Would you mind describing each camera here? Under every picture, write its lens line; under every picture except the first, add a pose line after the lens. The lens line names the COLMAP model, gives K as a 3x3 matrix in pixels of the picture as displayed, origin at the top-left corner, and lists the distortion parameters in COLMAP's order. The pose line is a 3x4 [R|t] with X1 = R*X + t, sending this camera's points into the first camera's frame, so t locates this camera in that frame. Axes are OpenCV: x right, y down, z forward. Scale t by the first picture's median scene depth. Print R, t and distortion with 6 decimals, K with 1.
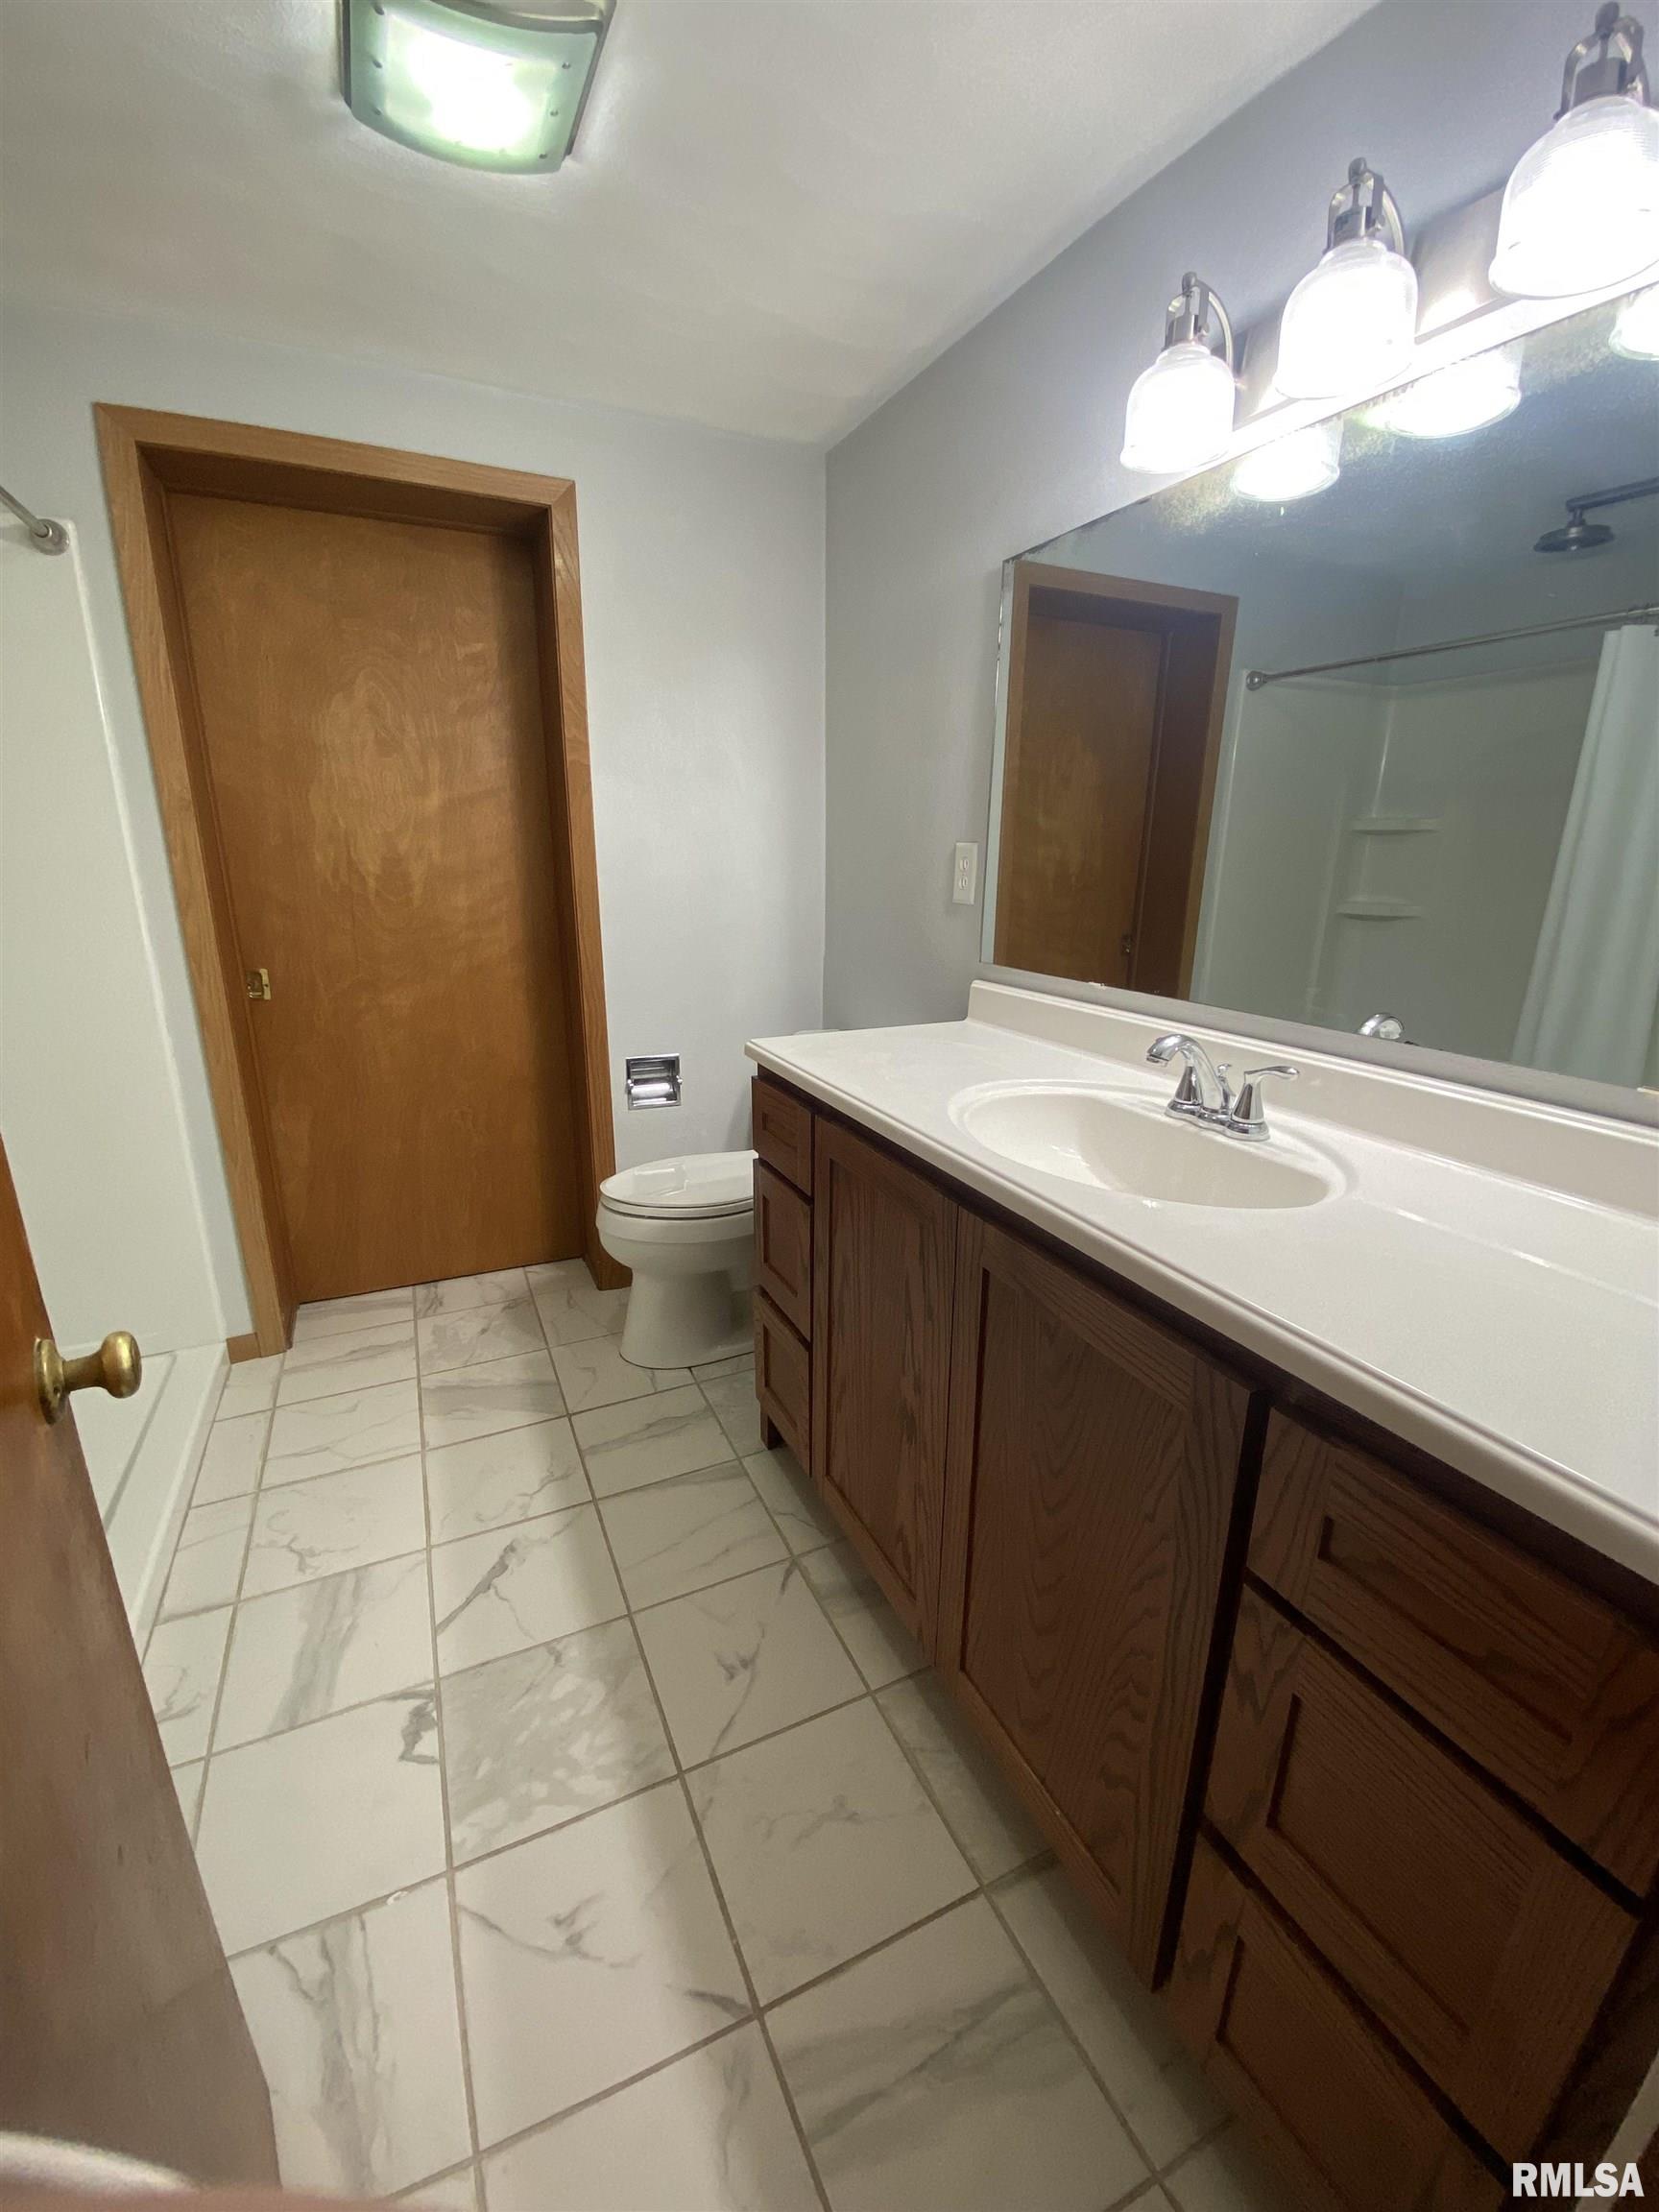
lens RADIAL K [[889.7, 0, 826.7], [0, 889.7, 1104.6], [0, 0, 1]] dist [0.055853, -0.044257]
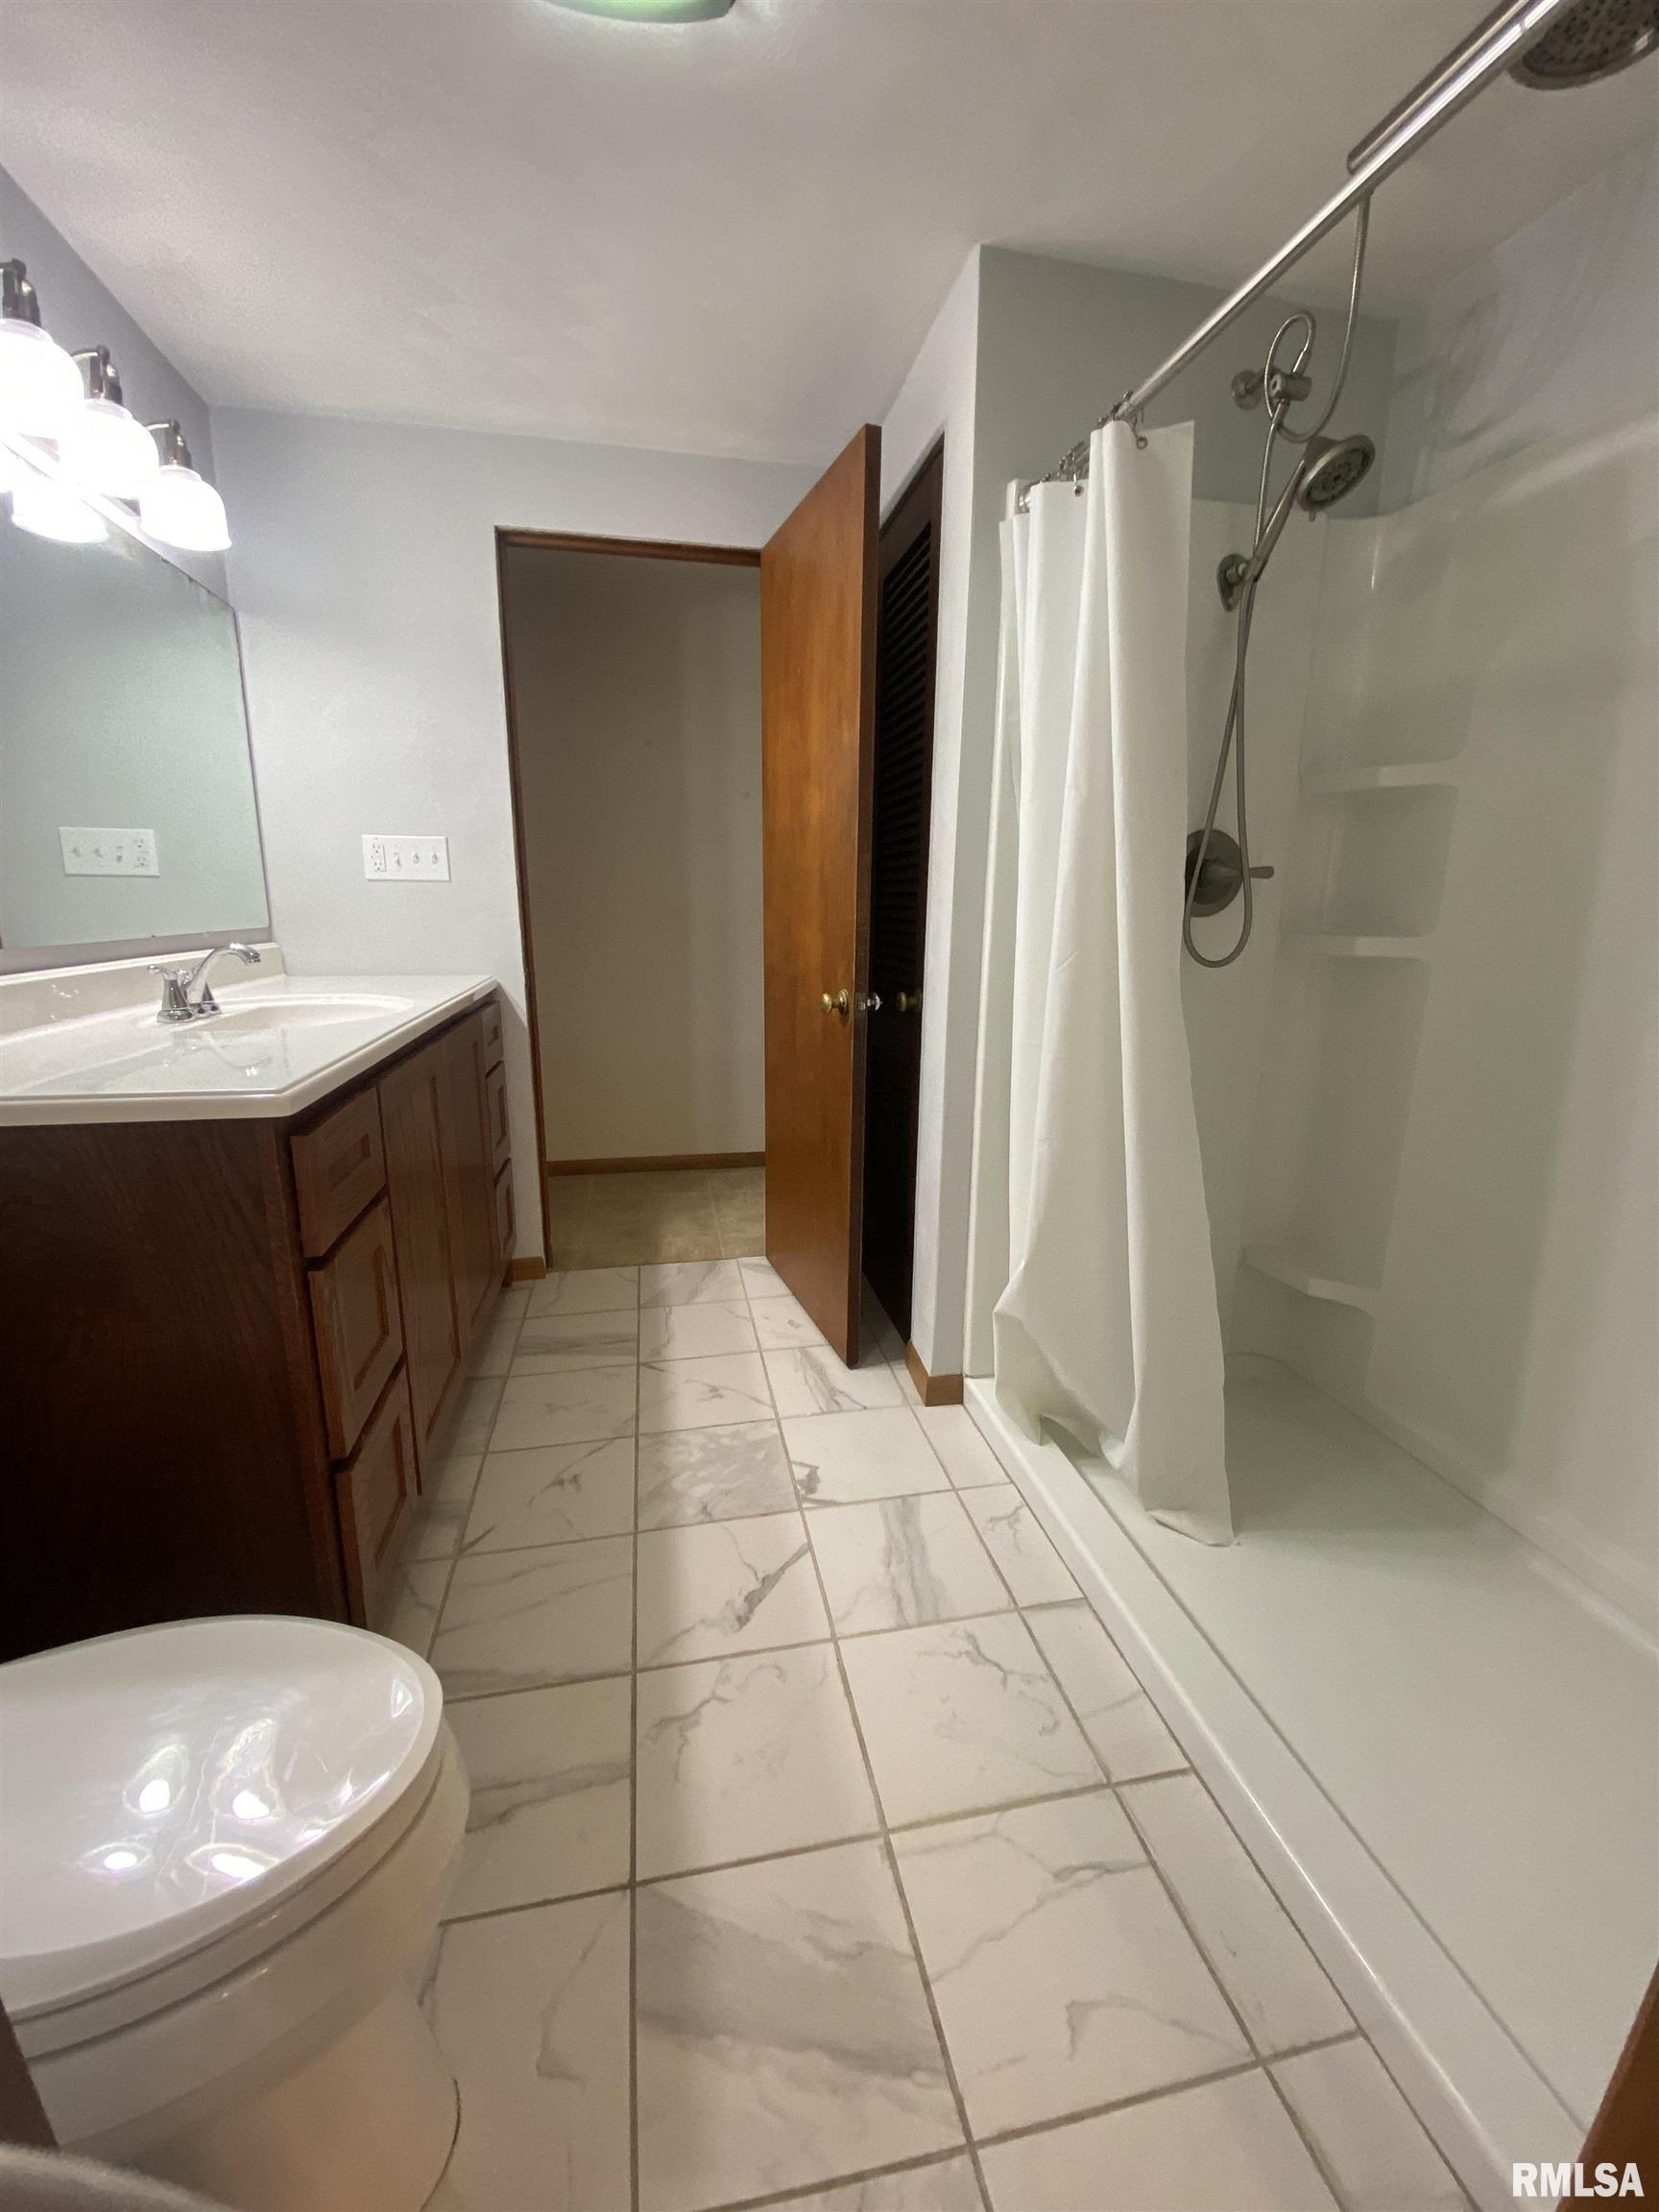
lens RADIAL K [[889.7, 0, 826.7], [0, 889.7, 1104.6], [0, 0, 1]] dist [0.055853, -0.044257]
pose [[-0.970775, -0.065757, 0.230807, -0.682123], [0.054770, 0.875647, 0.479836, -0.388825], [-0.233658, 0.478454, -0.846455, 1.690904]]
